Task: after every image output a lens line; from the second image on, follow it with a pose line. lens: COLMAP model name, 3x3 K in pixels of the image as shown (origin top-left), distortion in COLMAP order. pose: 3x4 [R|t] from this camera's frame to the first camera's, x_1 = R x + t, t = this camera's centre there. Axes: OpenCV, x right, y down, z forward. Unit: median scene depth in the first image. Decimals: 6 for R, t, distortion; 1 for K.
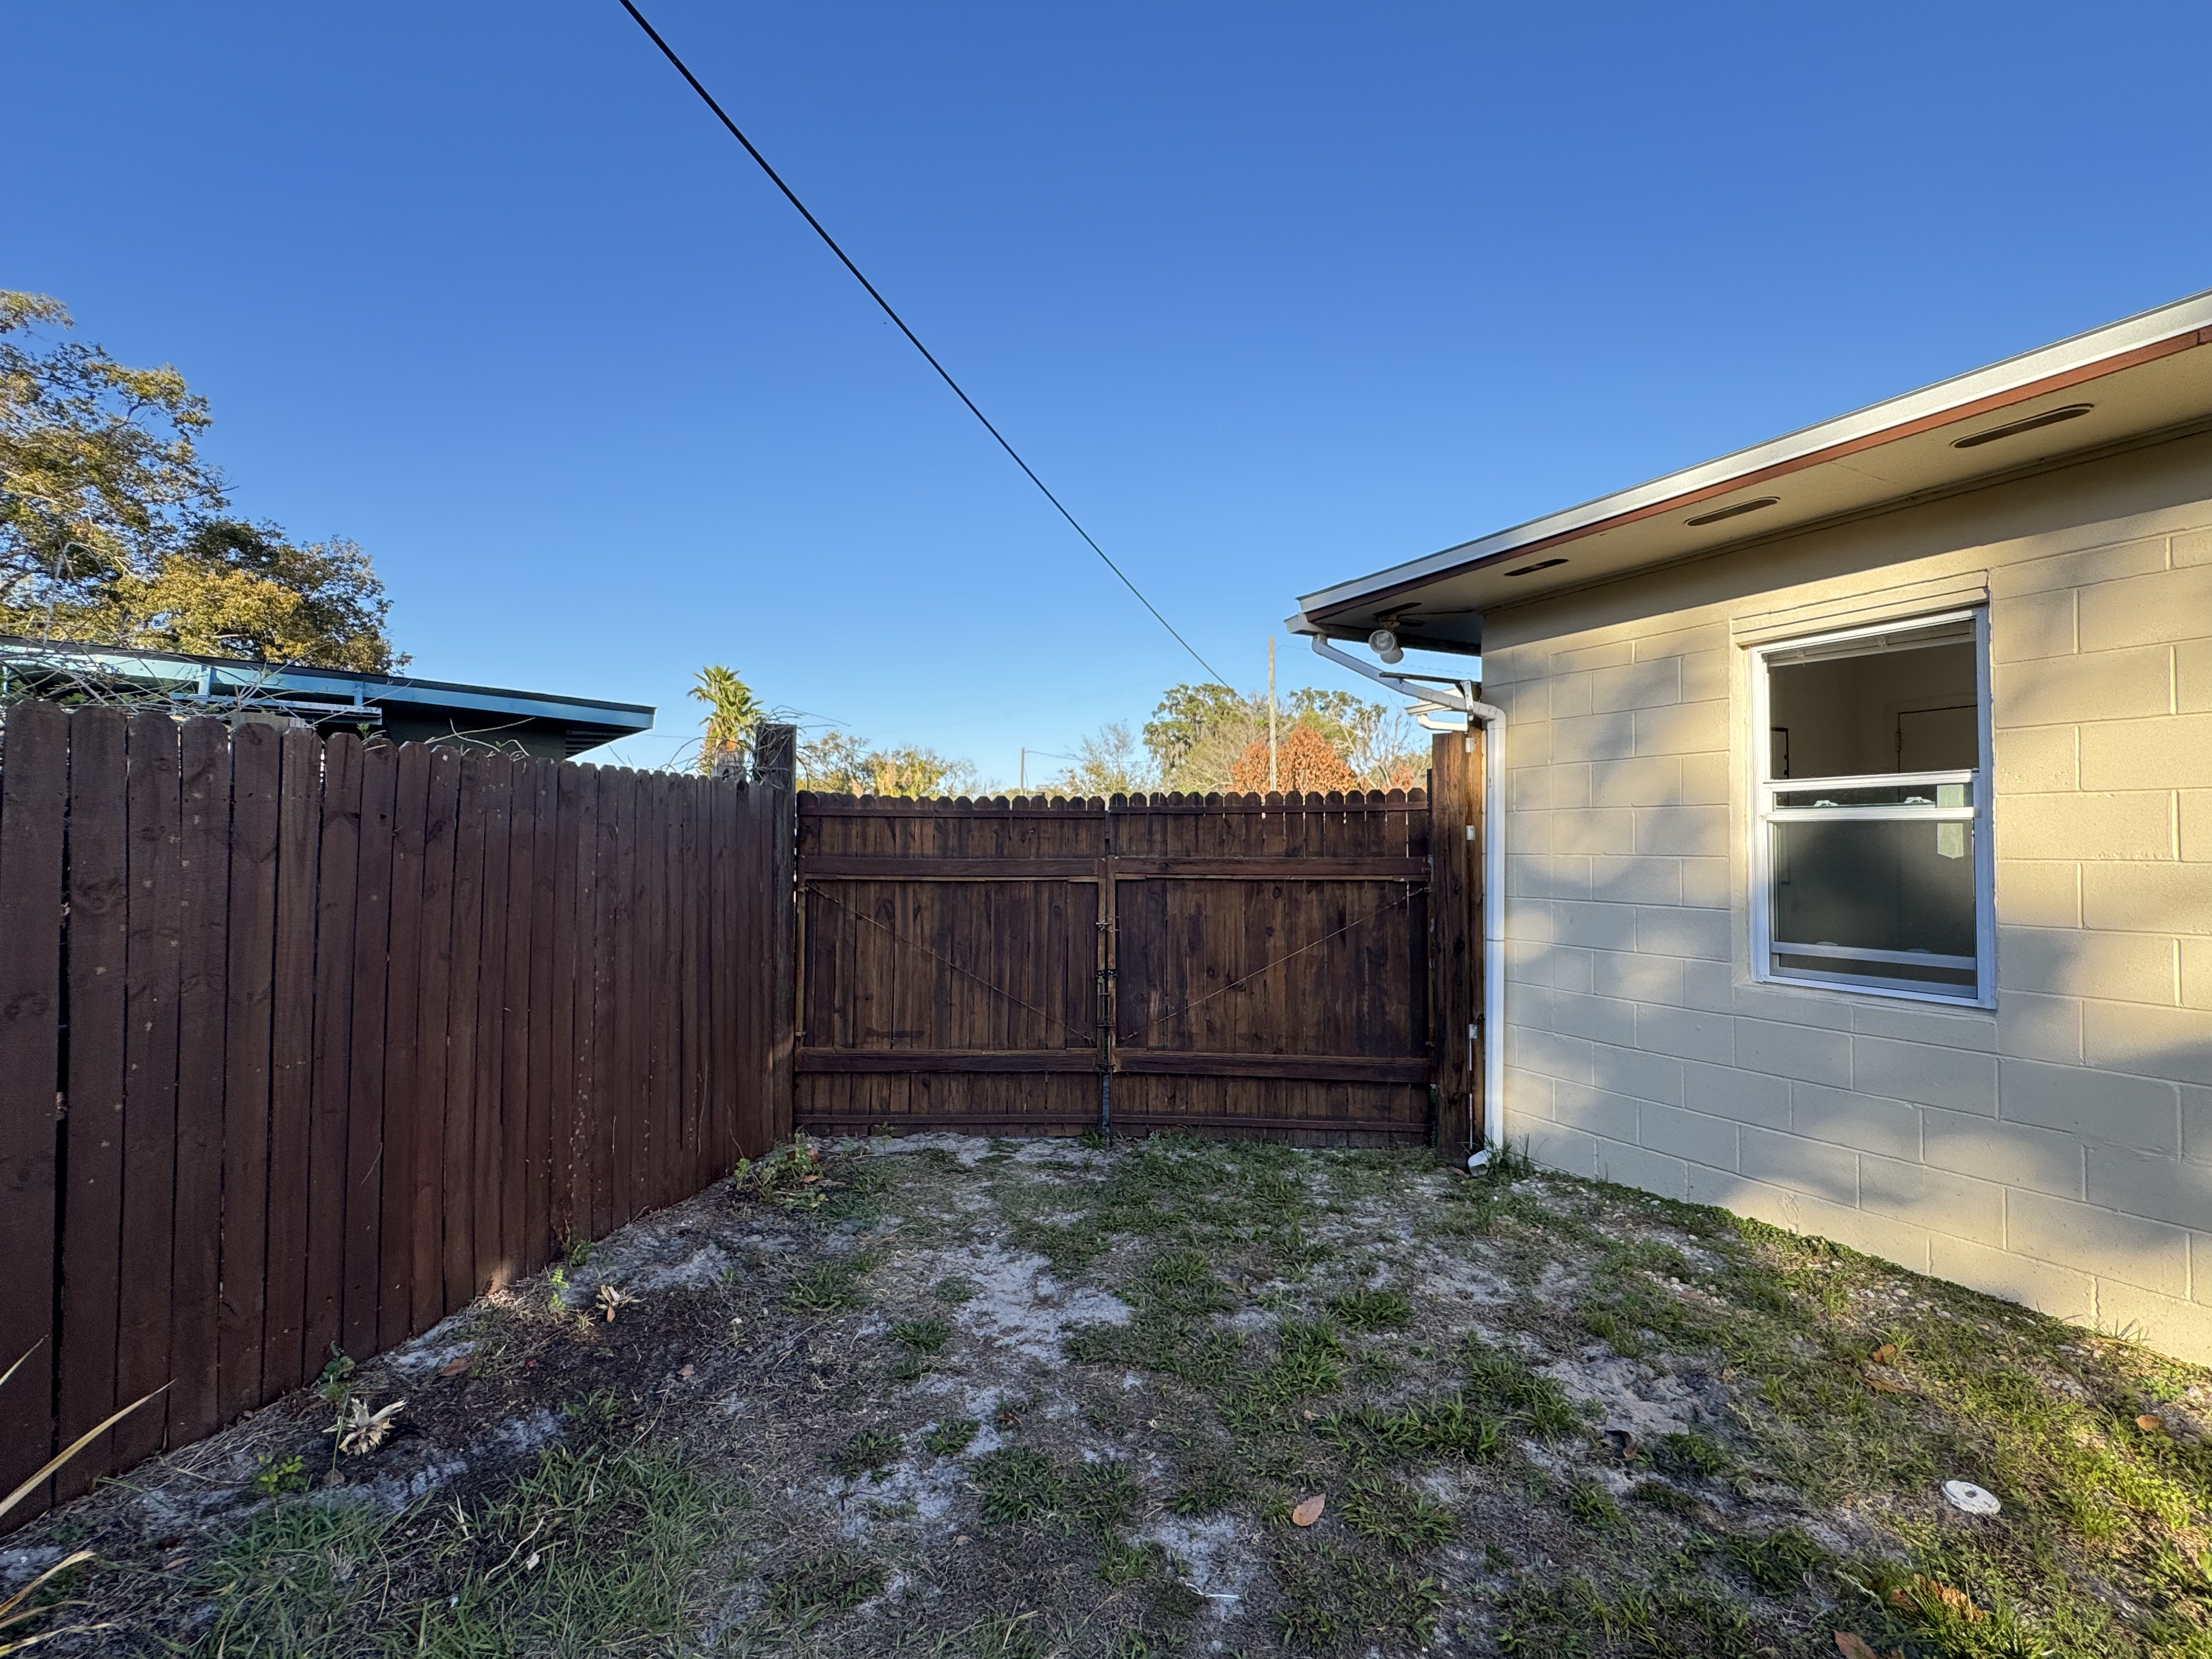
lens RADIAL K [[971.4, 0, 1106.0], [0, 971.4, 829.5], [0, 0, 1]] dist [-0.000328, -0.000164]
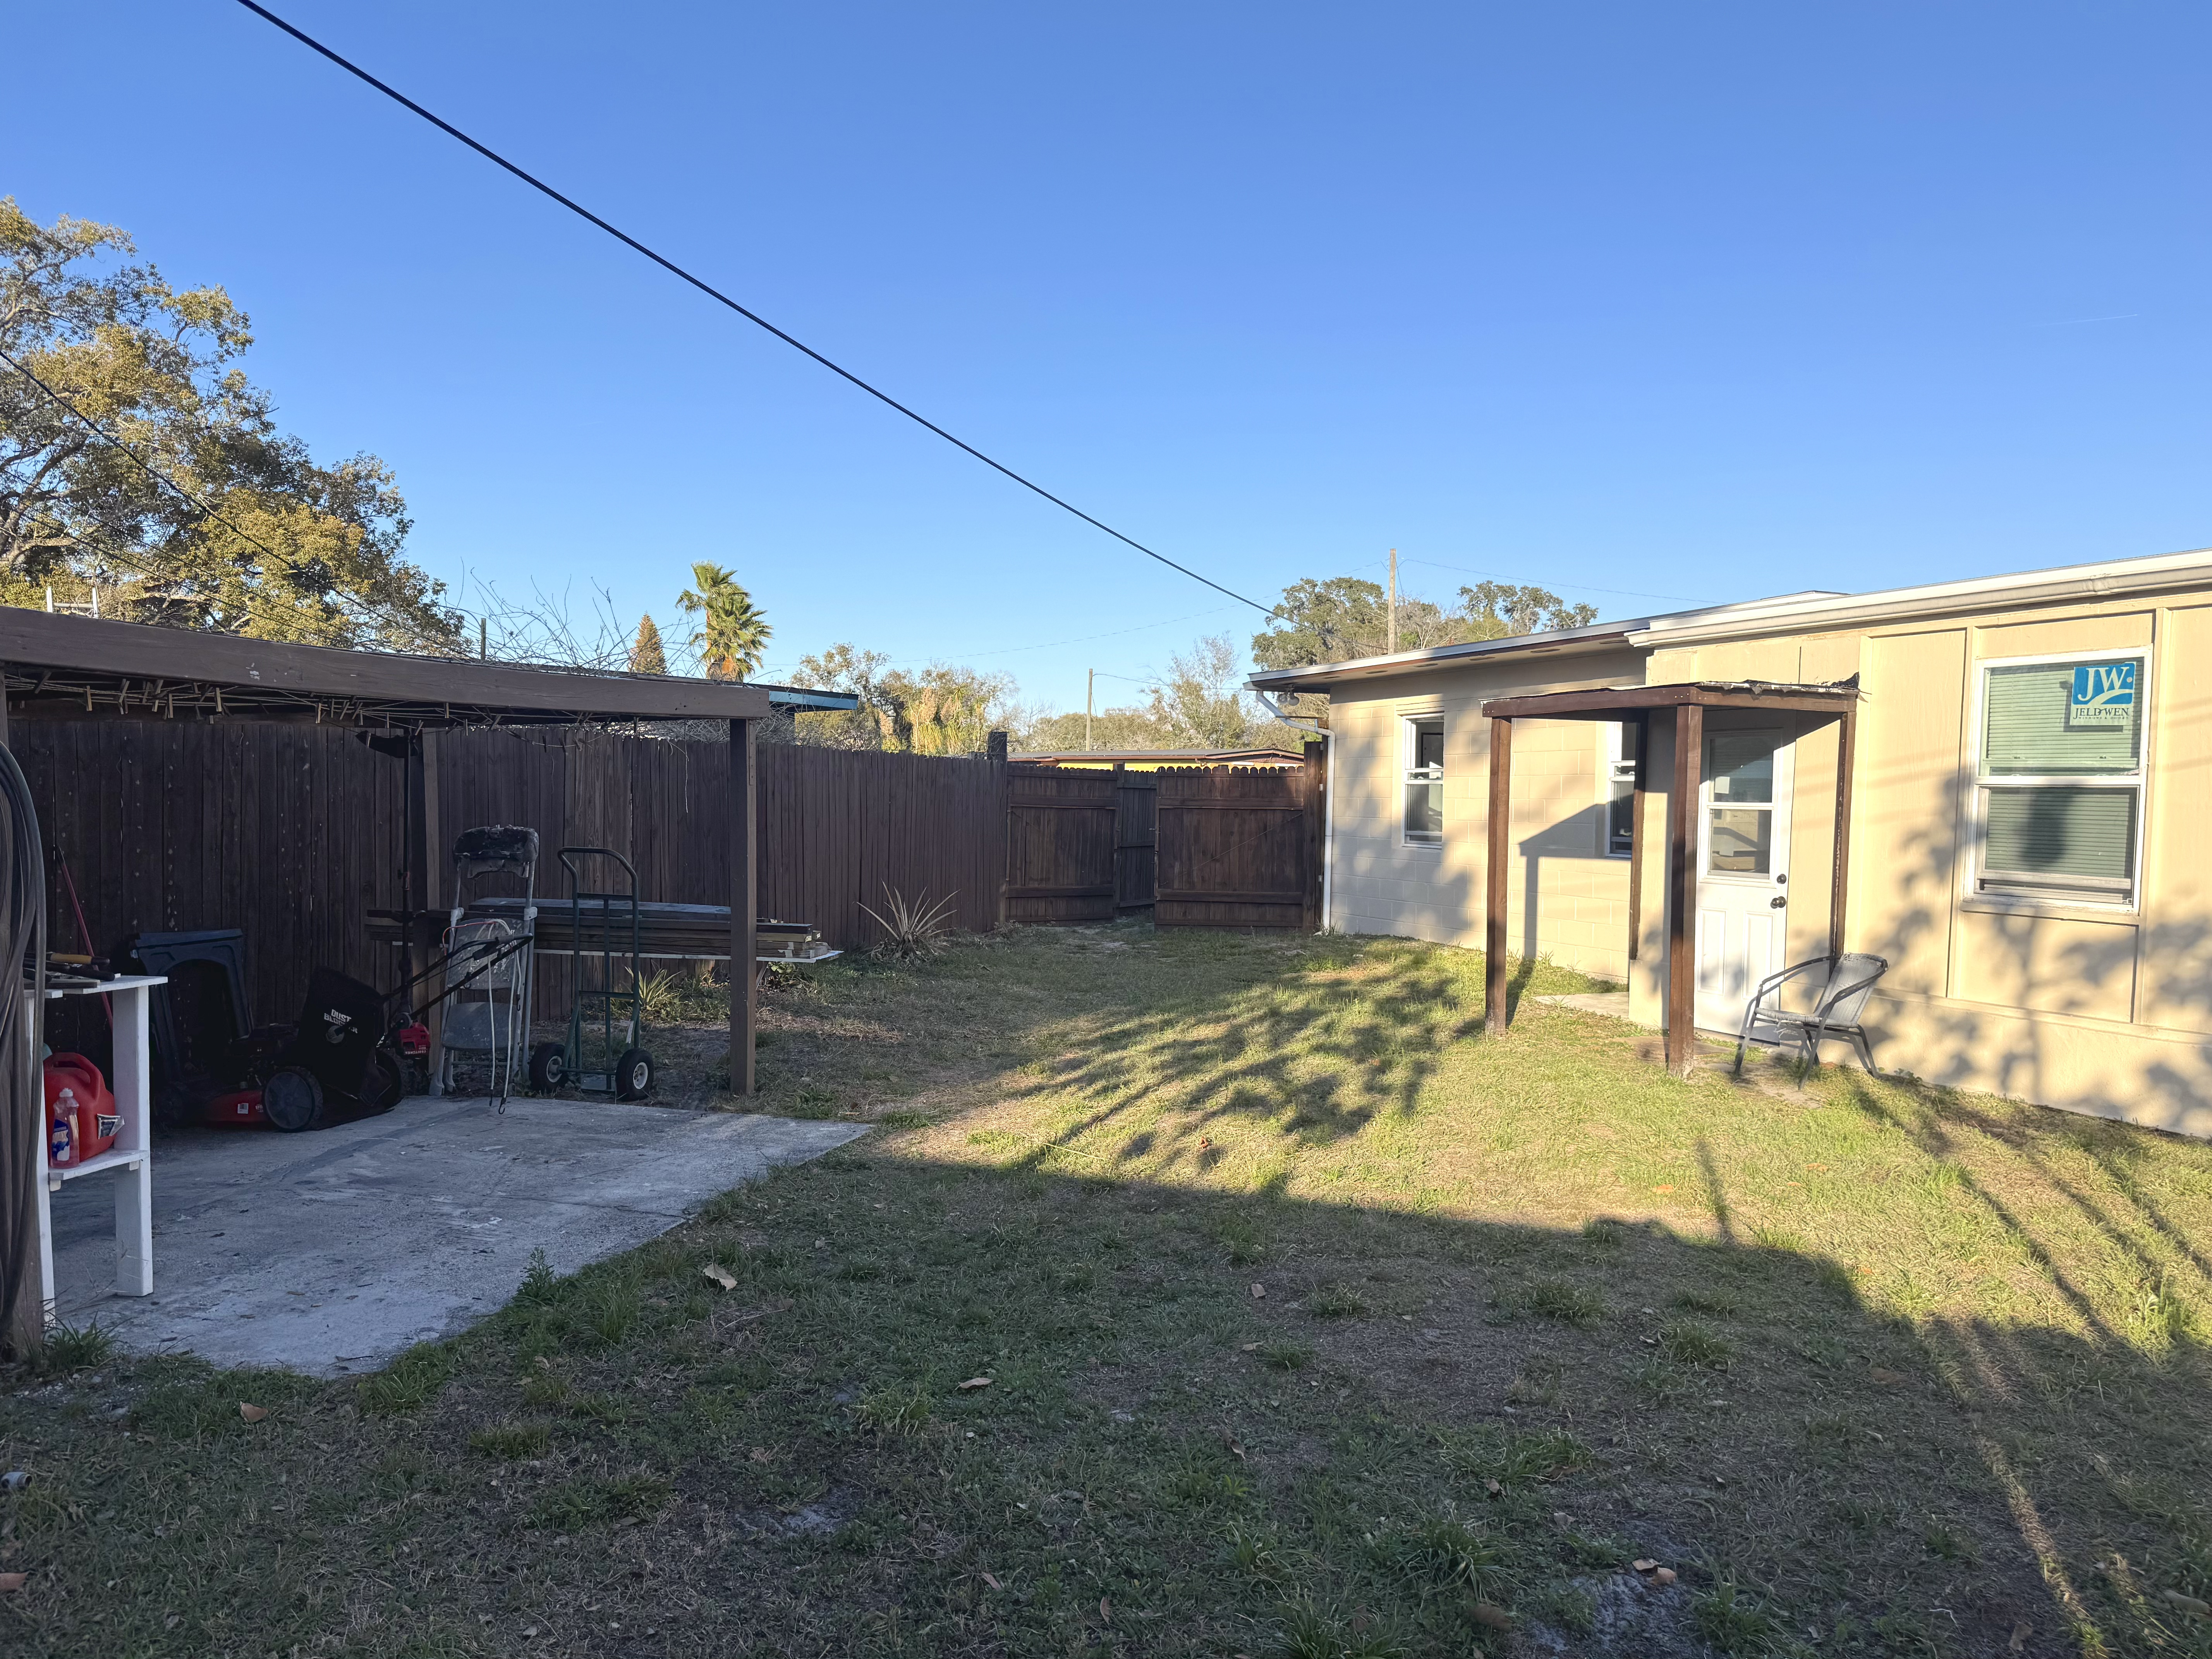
lens RADIAL K [[1450.1, 0, 1101.0], [0, 1450.1, 867.7], [0, 0, 1]] dist [-0.001823, -0.003099]
pose [[0.997195, 0.015785, -0.073161, 0.068684], [-0.011083, 0.997873, 0.064242, -0.011058], [0.074019, -0.063251, 0.995249, -1.253713]]
